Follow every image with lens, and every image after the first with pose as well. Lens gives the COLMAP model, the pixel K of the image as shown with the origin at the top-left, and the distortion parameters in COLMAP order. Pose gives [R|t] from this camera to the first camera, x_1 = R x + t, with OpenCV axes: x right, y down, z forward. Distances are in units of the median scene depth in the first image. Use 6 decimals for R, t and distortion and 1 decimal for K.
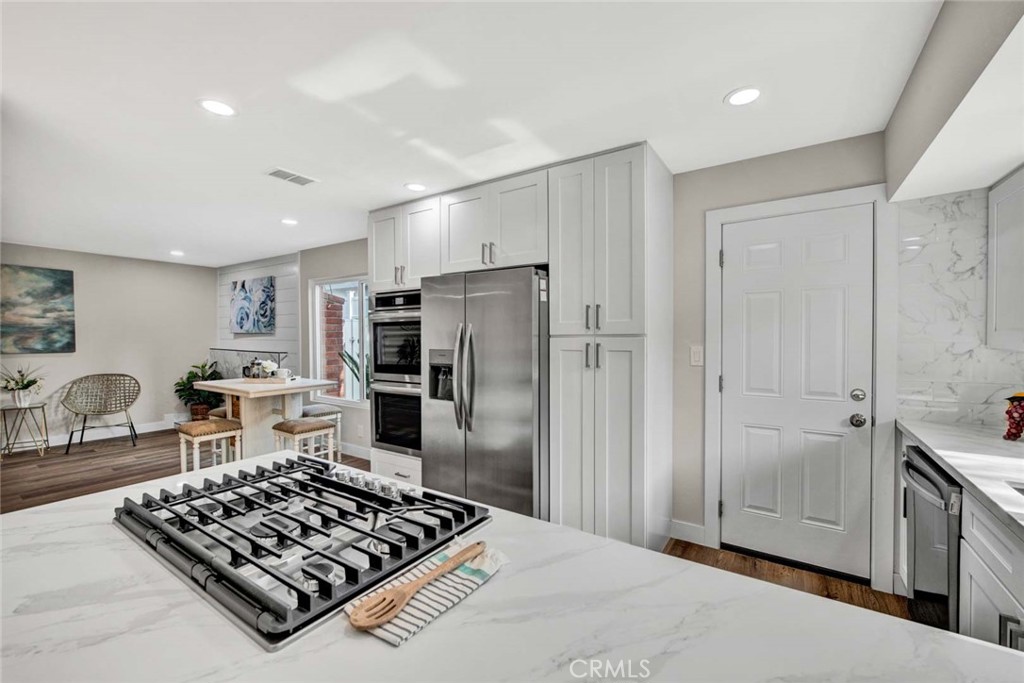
lens RADIAL K [[423.5, 0, 498.1], [0, 423.5, 340.5], [0, 0, 1]] dist [-0.001607, 0.000058]
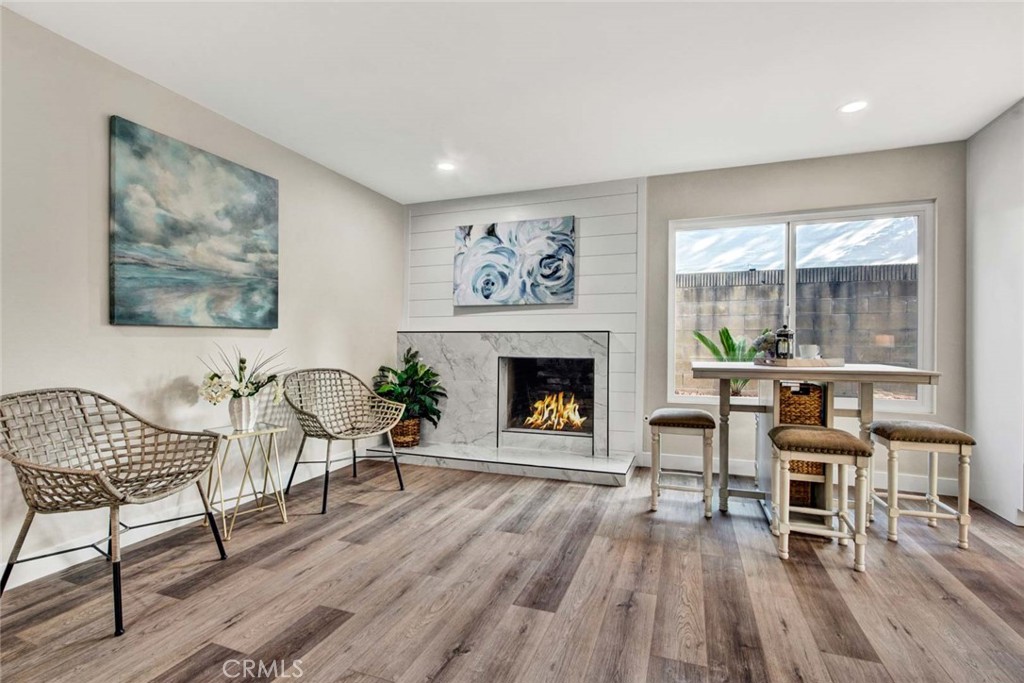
lens RADIAL K [[486.3, 0, 481.6], [0, 486.3, 348.6], [0, 0, 1]] dist [0.002363, -0.002233]
pose [[0.971584, -0.002787, 0.236680, -0.900977], [0.002938, 0.999996, -0.000284, 0.054962], [-0.236678, 0.000971, 0.971588, 0.326723]]
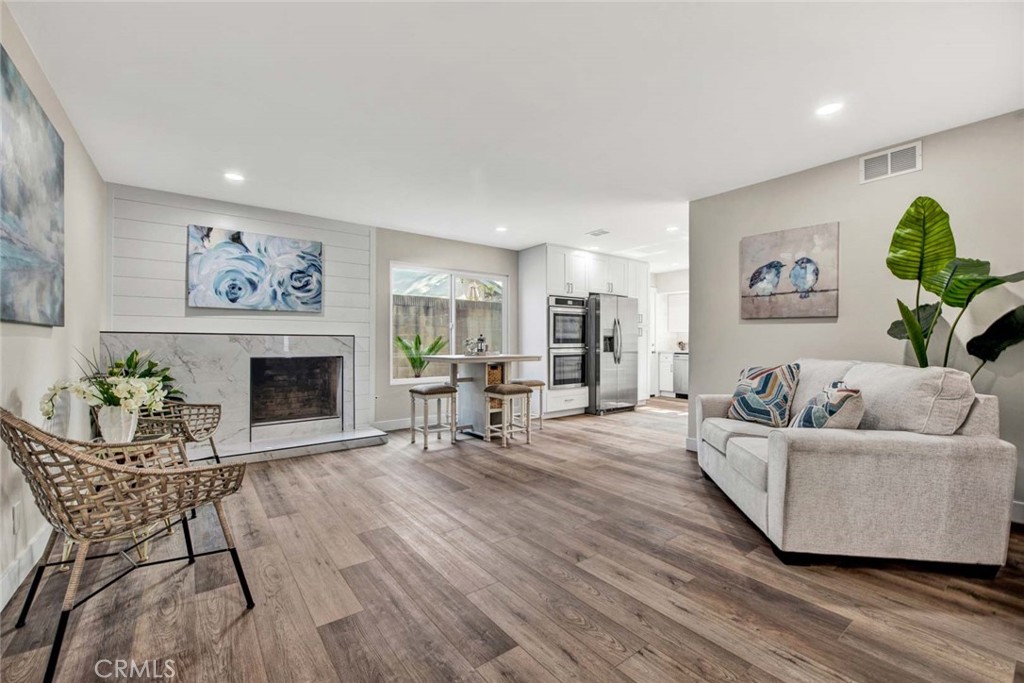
lens RADIAL K [[423.5, 0, 534.0], [0, 423.5, 346.0], [0, 0, 1]] dist [-0.001607, 0.000058]
pose [[0.290708, -0.004793, 0.956800, -1.265555], [0.015648, 0.999878, 0.000254, 0.055951], [-0.956684, 0.014898, 0.290747, 0.400528]]
